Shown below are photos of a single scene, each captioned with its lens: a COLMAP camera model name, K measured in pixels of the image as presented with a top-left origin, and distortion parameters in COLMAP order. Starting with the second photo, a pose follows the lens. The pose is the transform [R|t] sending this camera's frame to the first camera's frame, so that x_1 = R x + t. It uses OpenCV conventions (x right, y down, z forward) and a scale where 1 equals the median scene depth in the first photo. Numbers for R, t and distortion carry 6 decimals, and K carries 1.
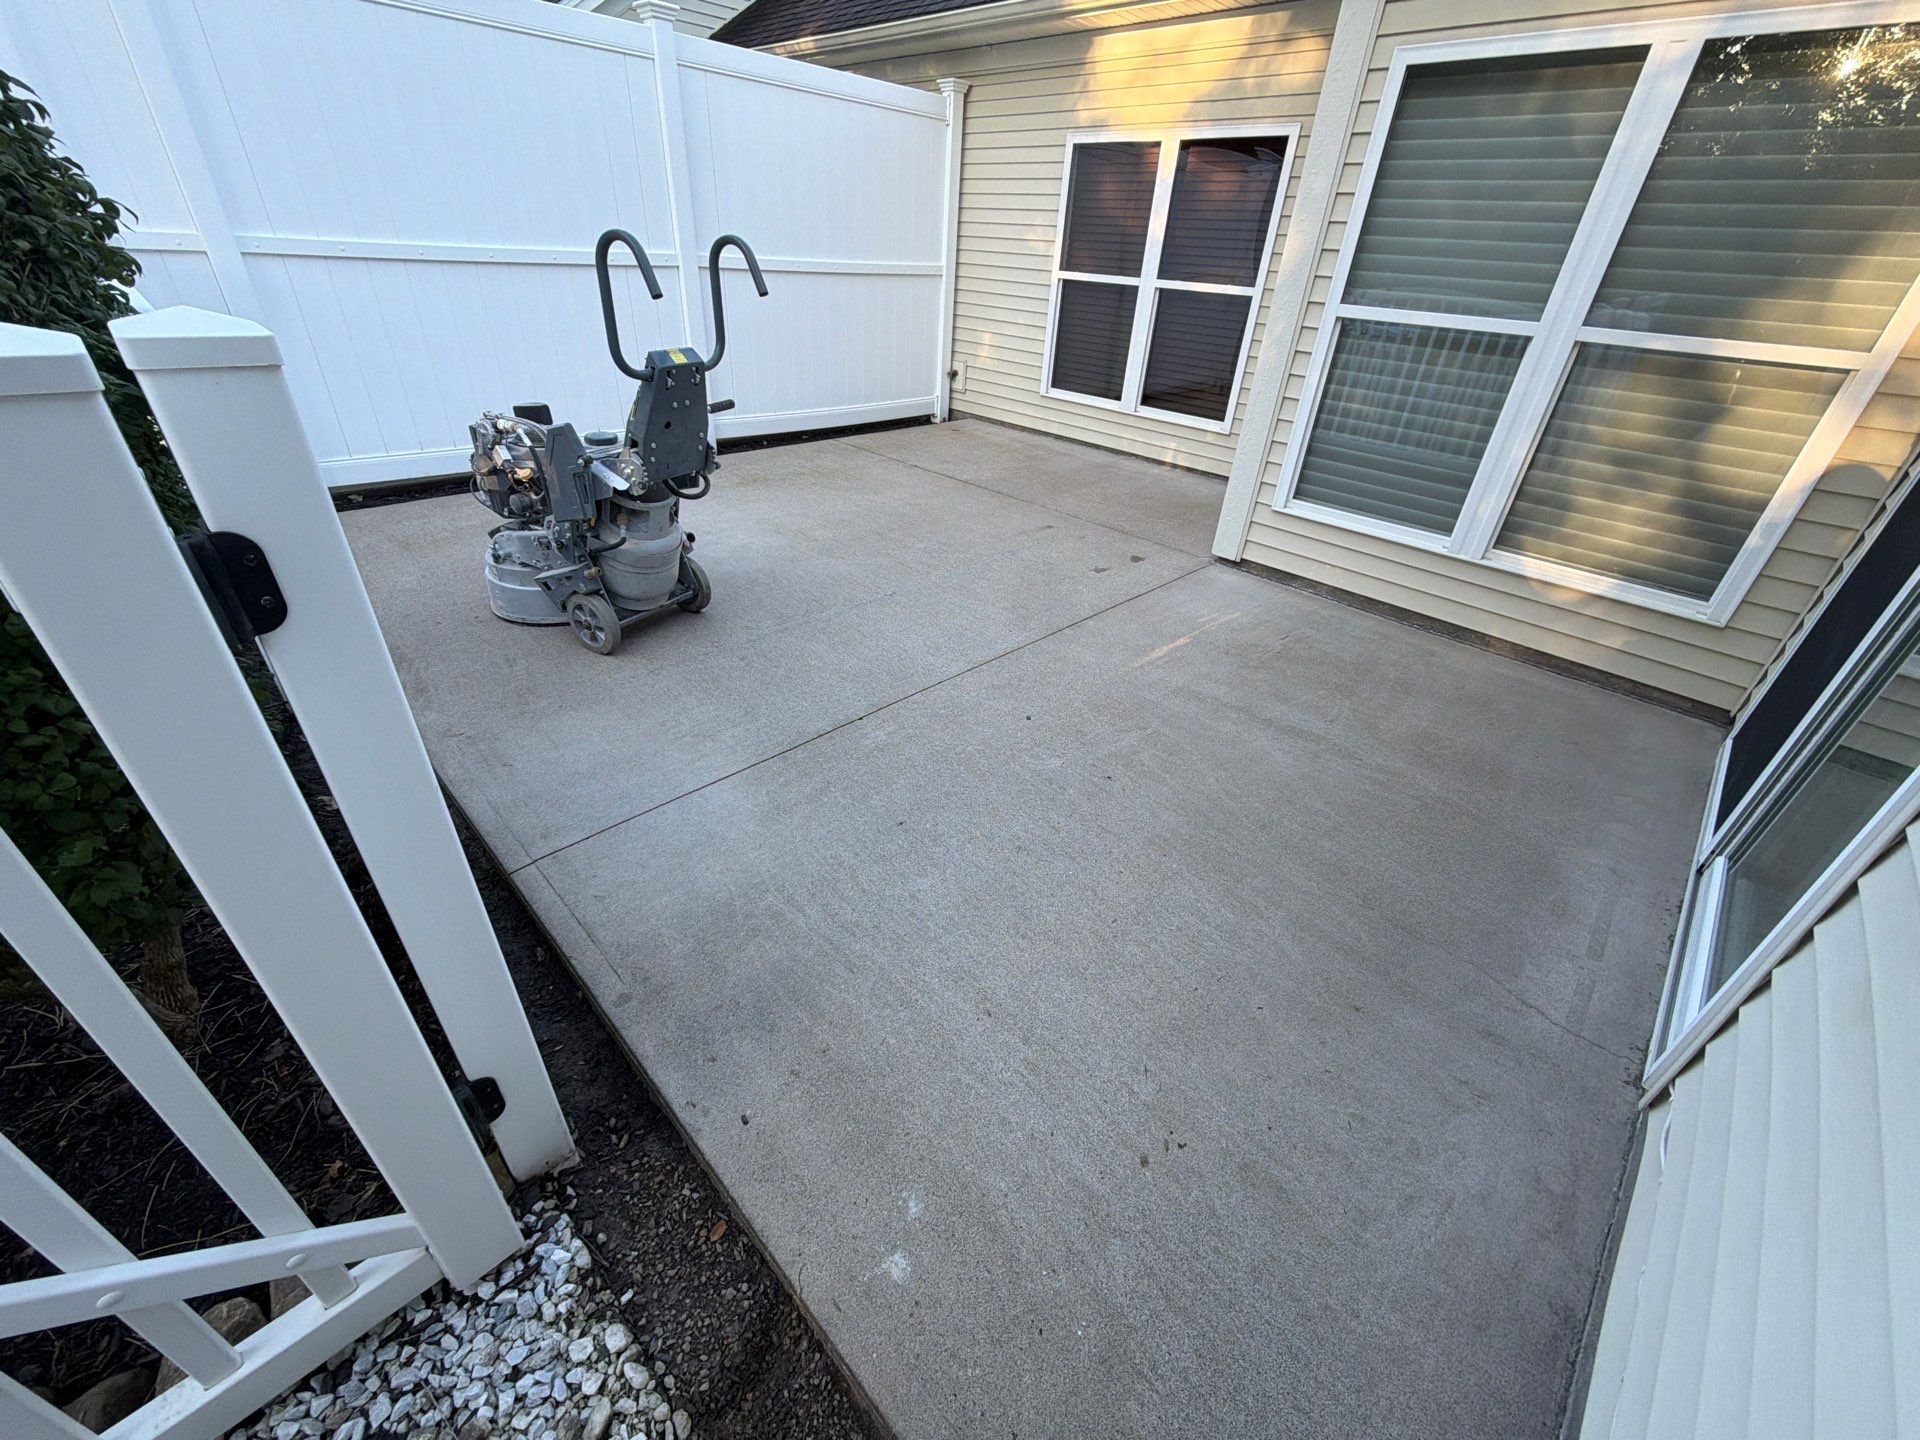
lens RADIAL K [[759.7, 0, 960.0], [0, 759.7, 720.0], [0, 0, 1]] dist [0.000359, -0.000096]
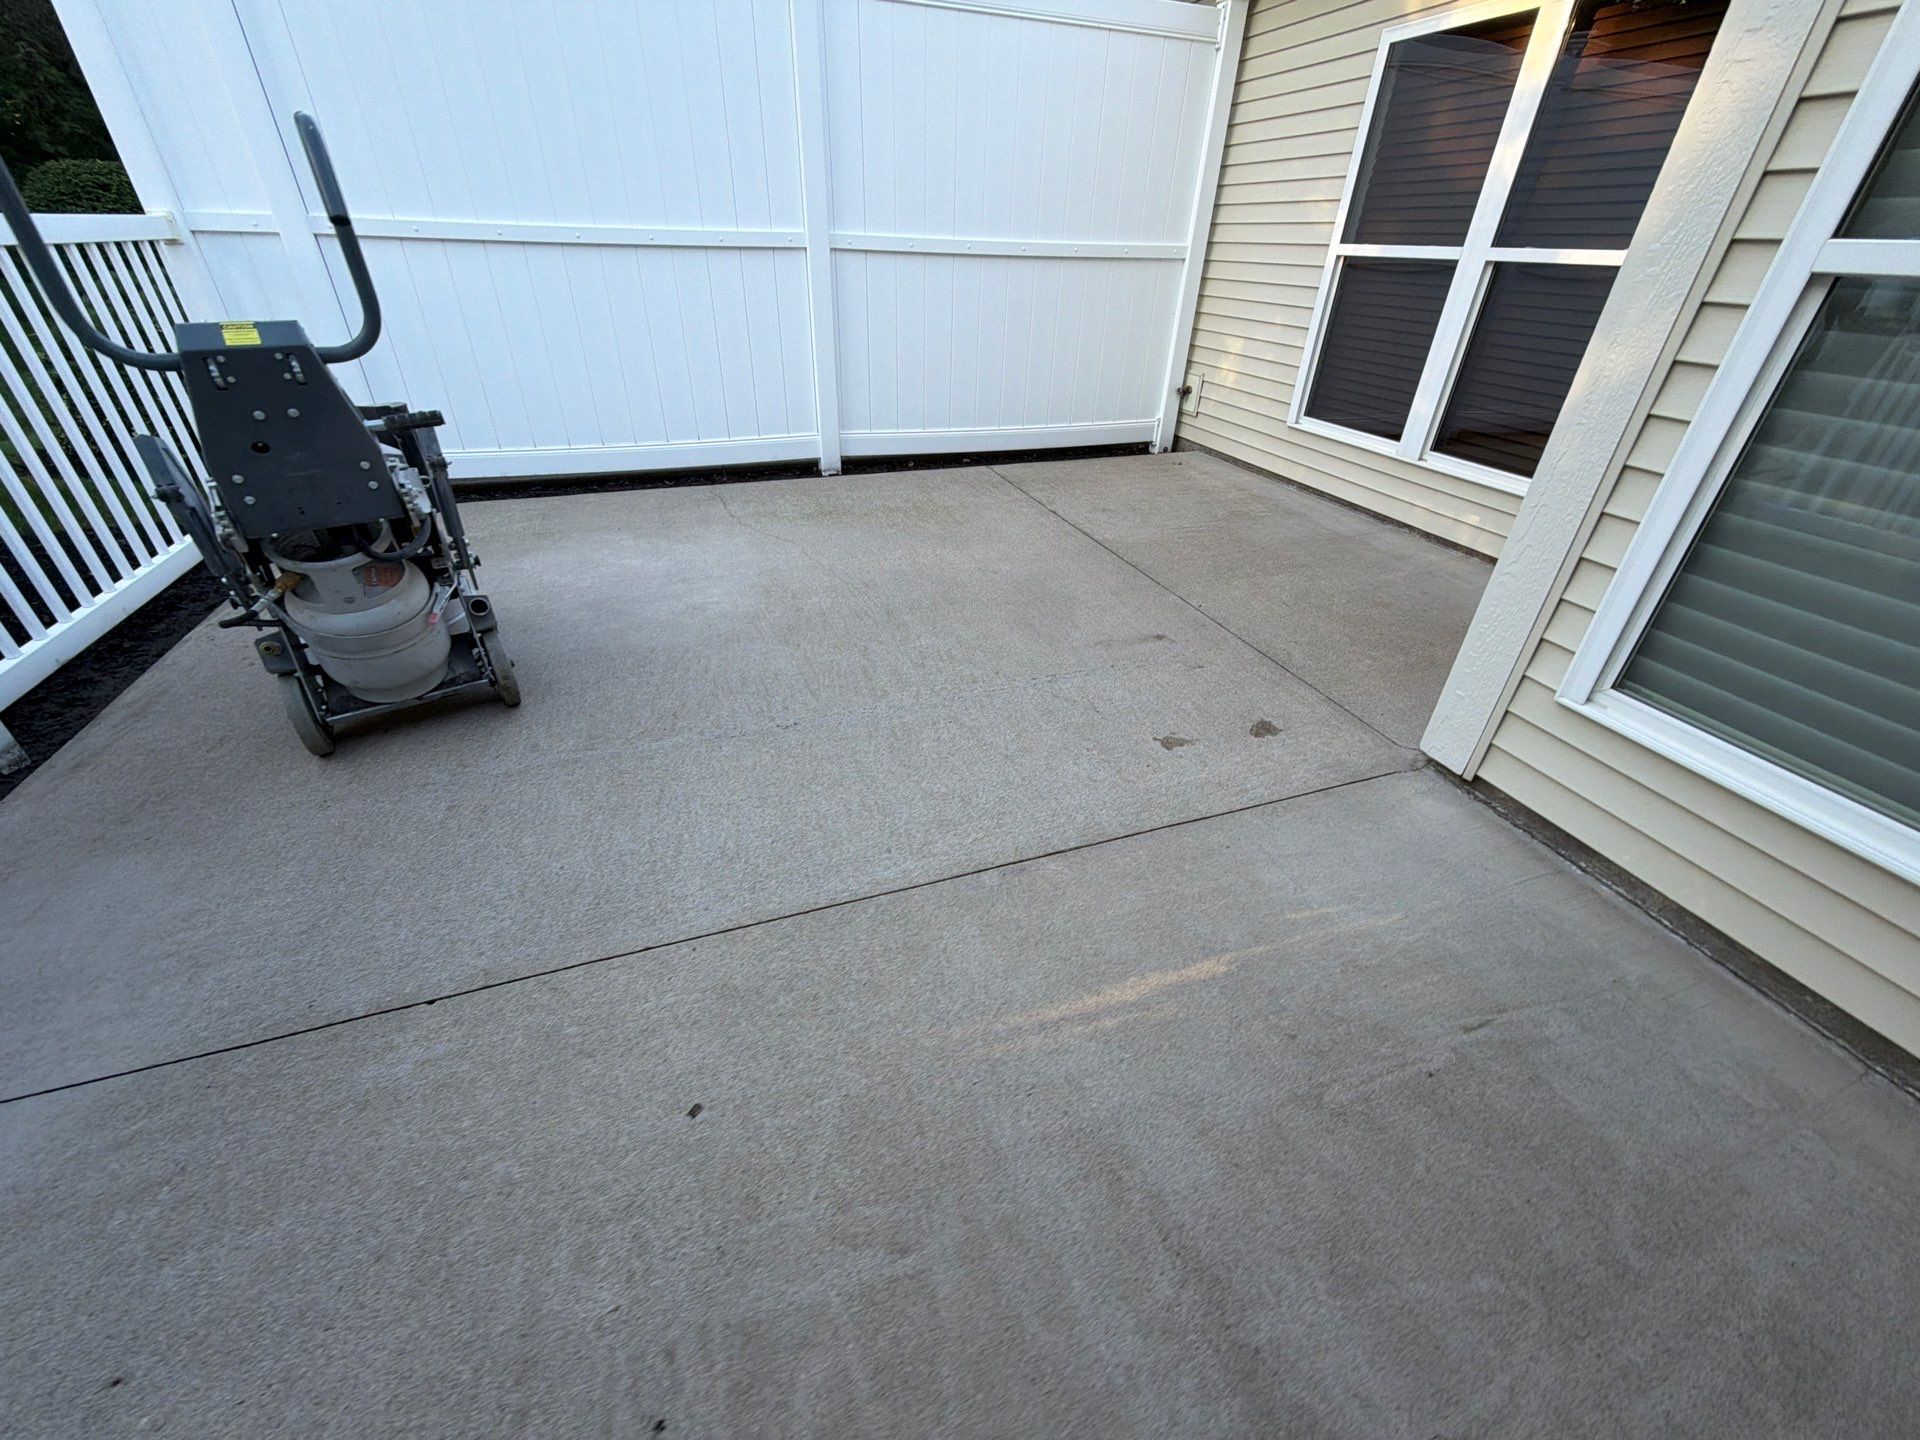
lens RADIAL K [[762.4, 0, 960.7], [0, 762.4, 718.9], [0, 0, 1]] dist [0.000381, -0.000365]
pose [[0.903632, 0.200666, -0.378395, 0.192126], [-0.207194, 0.978009, 0.023855, -0.148492], [0.374860, 0.056845, 0.925337, 0.319074]]
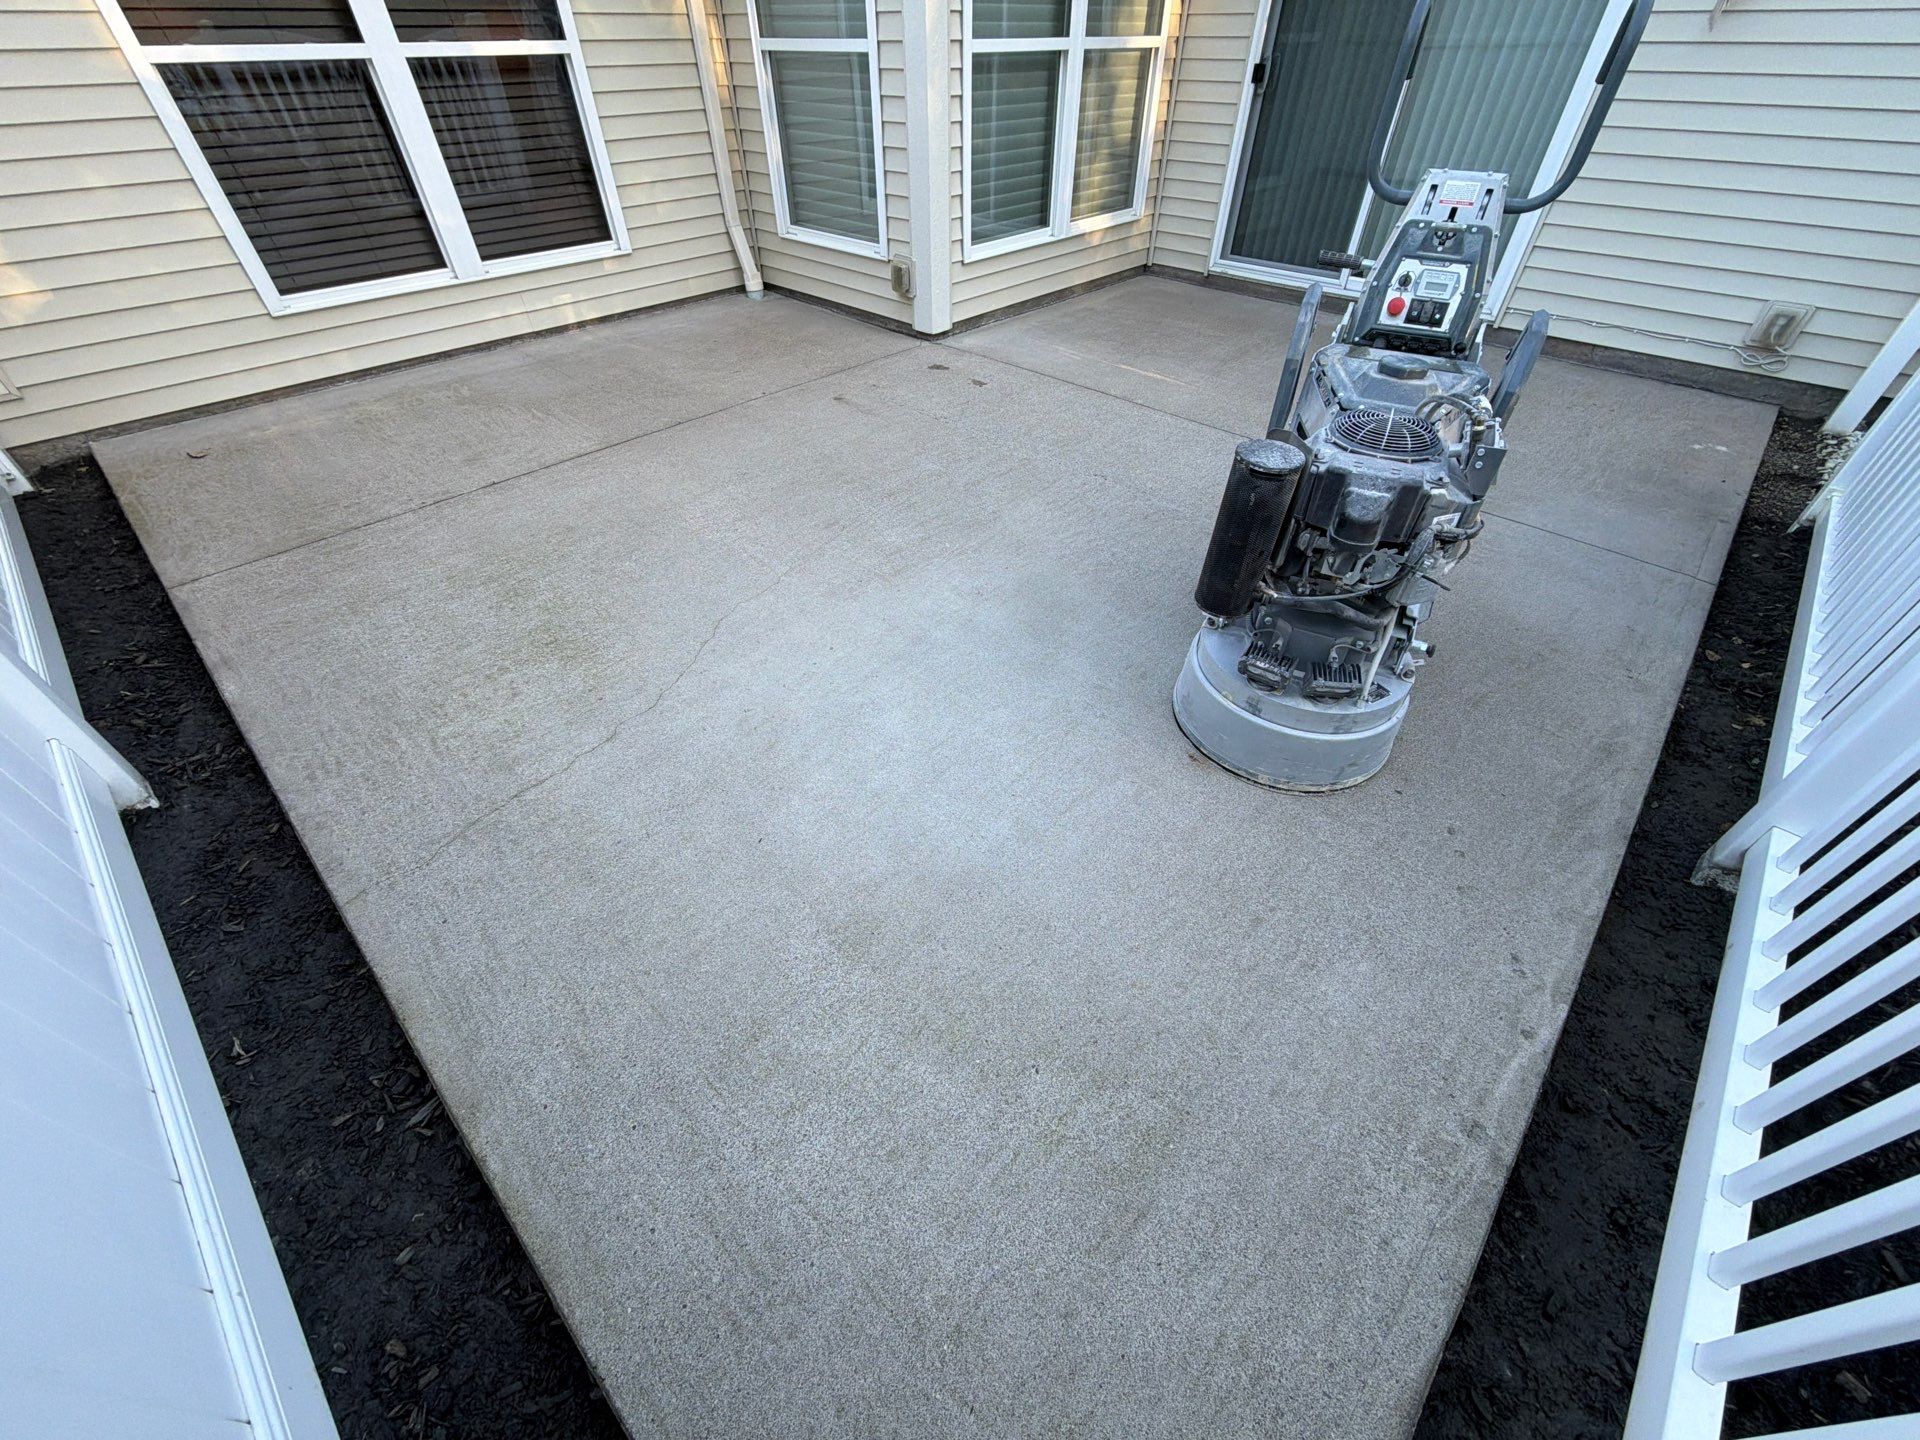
lens RADIAL K [[762.4, 0, 960.7], [0, 762.4, 718.9], [0, 0, 1]] dist [0.000381, -0.000365]
pose [[-0.037819, -0.714764, 0.698342, -0.602443], [0.527656, 0.579189, 0.621384, -0.428095], [-0.848616, 0.391984, 0.355246, 0.643242]]
